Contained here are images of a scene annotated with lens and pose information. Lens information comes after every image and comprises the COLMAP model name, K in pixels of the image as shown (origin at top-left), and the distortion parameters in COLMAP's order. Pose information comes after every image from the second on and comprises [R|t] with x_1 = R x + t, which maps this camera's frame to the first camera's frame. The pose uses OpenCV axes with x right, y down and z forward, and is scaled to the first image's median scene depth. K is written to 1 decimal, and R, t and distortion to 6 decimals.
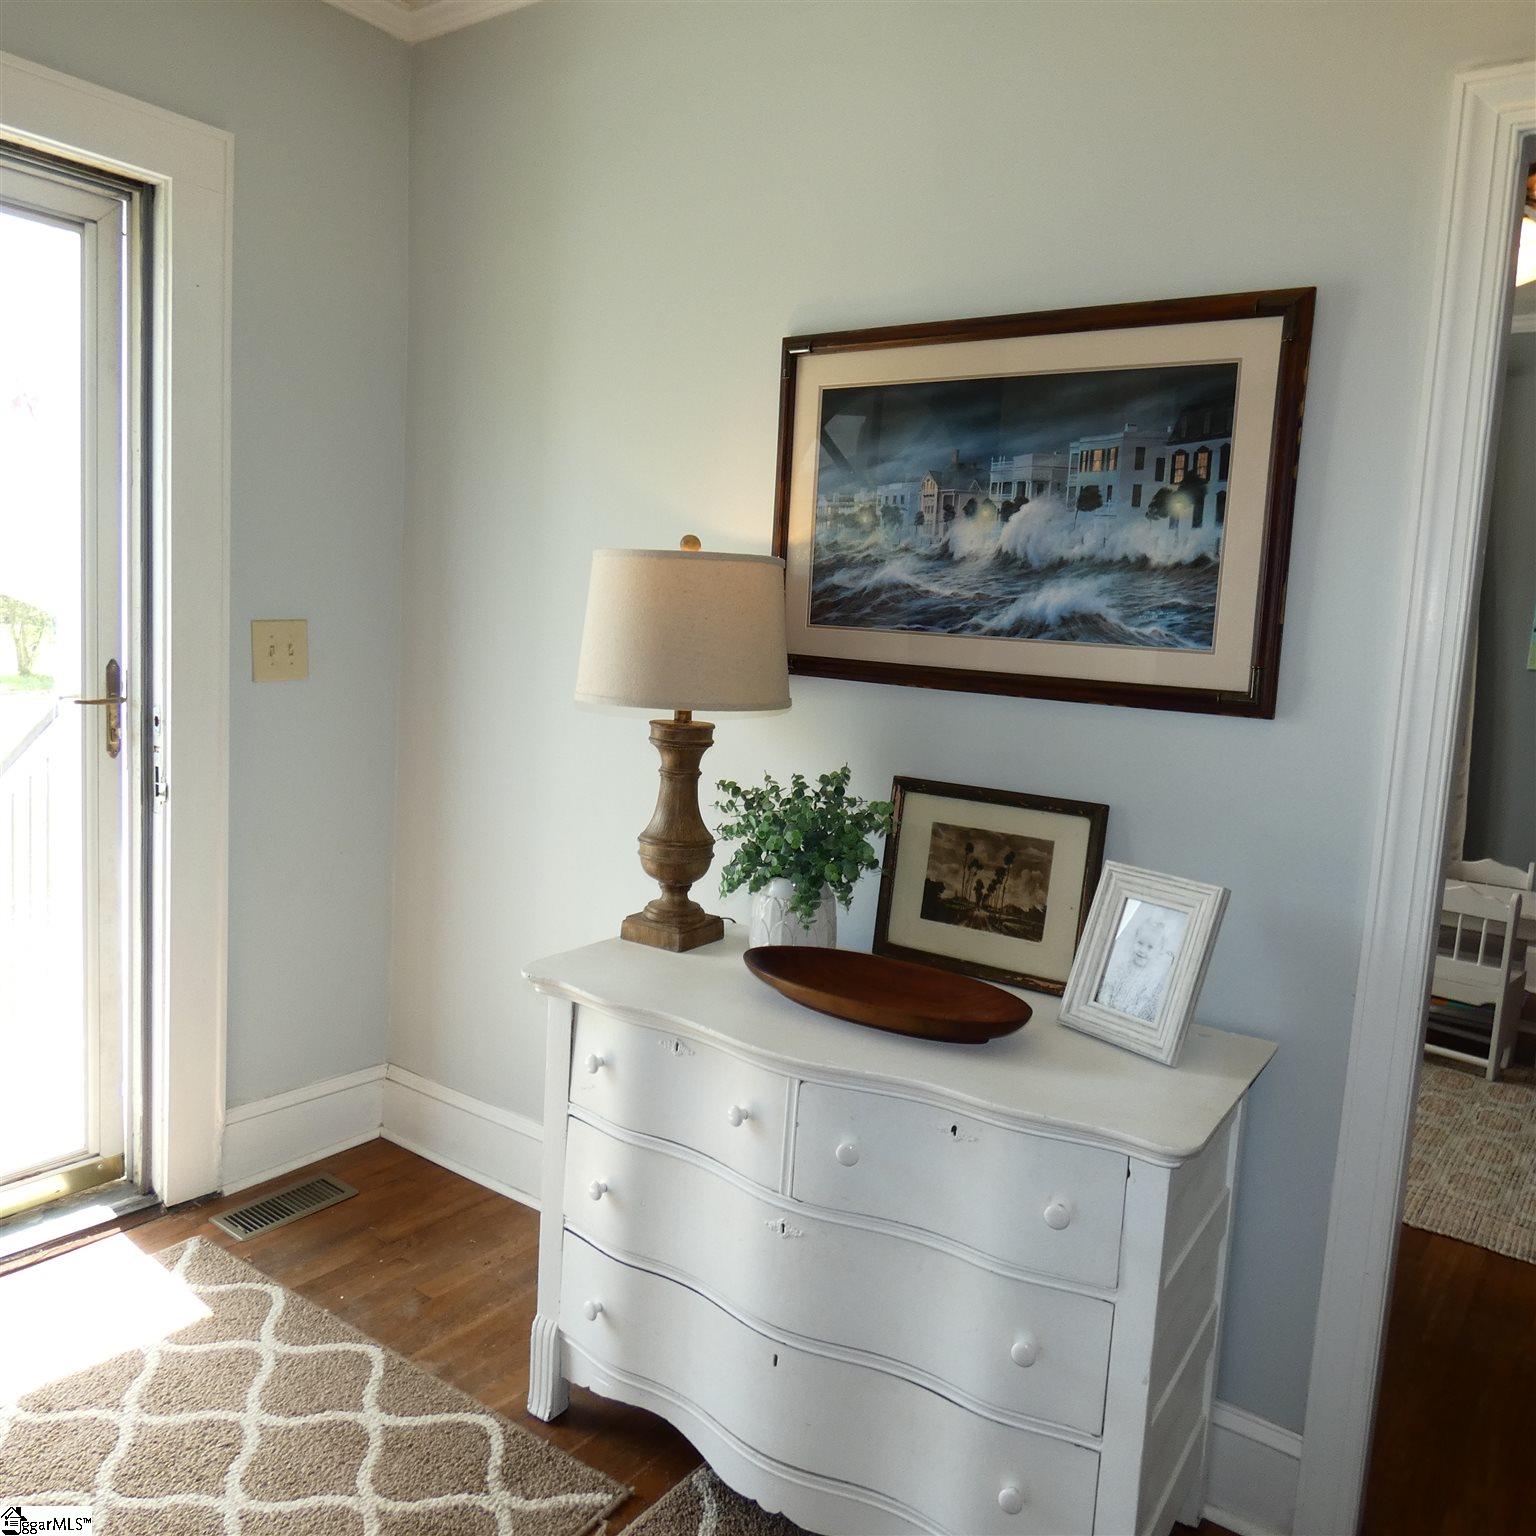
lens RADIAL K [[1235.0, 0, 780.8], [0, 1235.0, 765.2], [0, 0, 1]] dist [-0.008863, 0.000043]
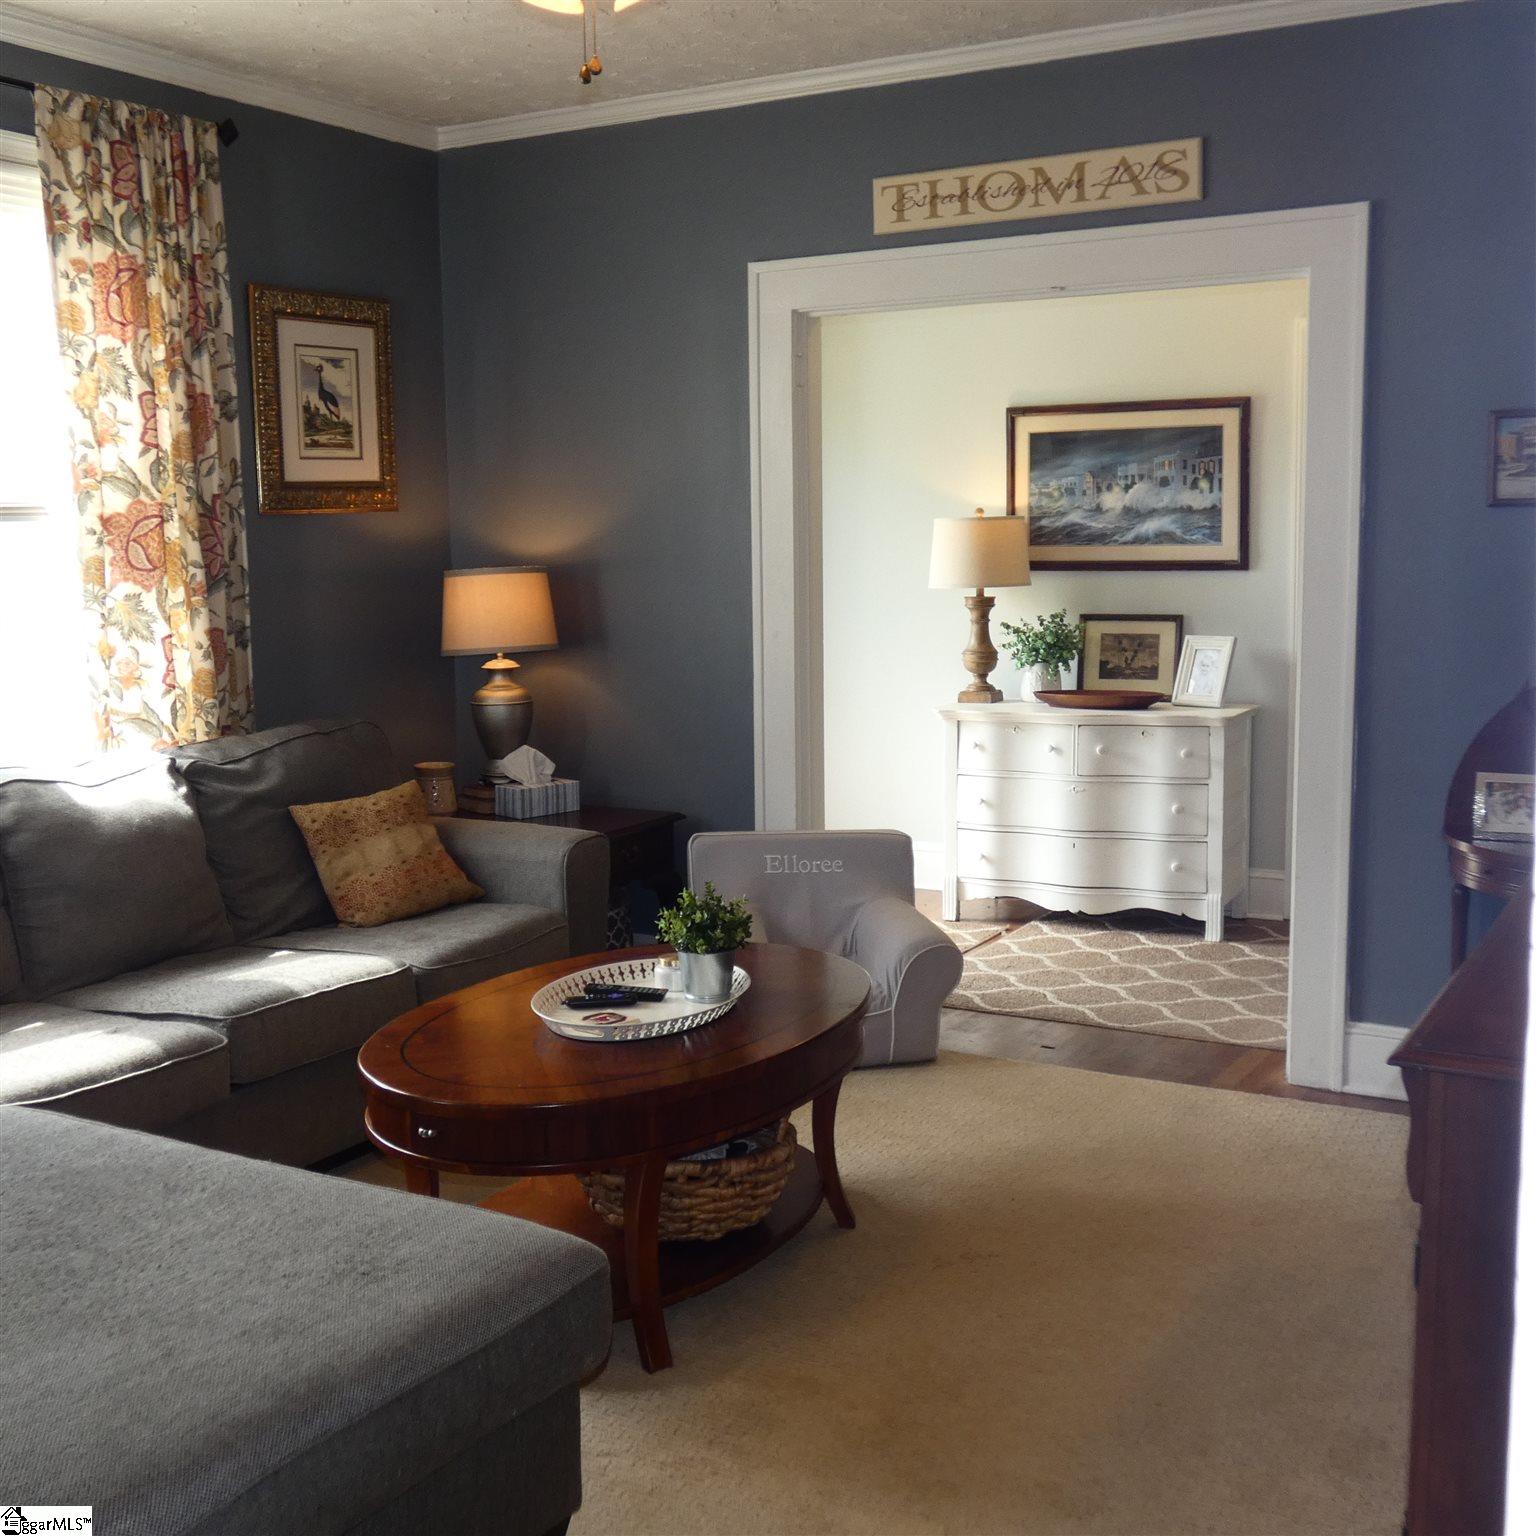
lens RADIAL K [[1814.8, 0, 771.8], [0, 1814.8, 771.5], [0, 0, 1]] dist [-0.006997, 0.000000]
pose [[0.991200, -0.088332, 0.098591, -0.802650], [0.087157, 0.996063, 0.016170, 0.190693], [-0.099632, -0.007434, 0.994997, -2.152953]]
